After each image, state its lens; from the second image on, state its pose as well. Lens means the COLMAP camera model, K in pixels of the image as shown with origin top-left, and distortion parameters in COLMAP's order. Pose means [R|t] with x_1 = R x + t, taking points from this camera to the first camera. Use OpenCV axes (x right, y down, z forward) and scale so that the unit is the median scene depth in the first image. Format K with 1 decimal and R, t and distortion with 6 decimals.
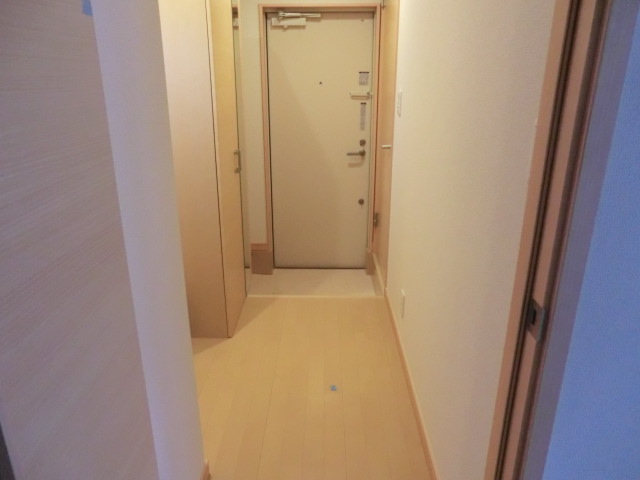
lens RADIAL K [[469.1, 0, 317.4], [0, 469.1, 237.8], [0, 0, 1]] dist [-0.096343, 0.108454]
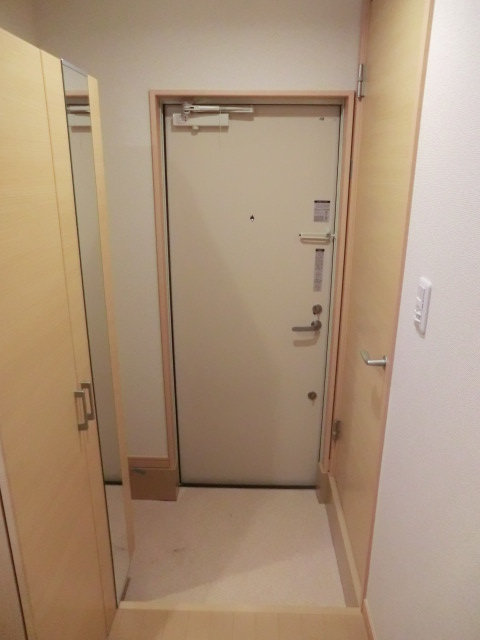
lens RADIAL K [[469.1, 0, 247.0], [0, 469.1, 320.6], [0, 0, 1]] dist [-0.096343, 0.108454]
pose [[0.999949, 0.010037, 0.000630, 0.000943], [-0.010024, 0.999787, -0.018033, -0.184201], [-0.000811, 0.018026, 0.999837, 0.377346]]
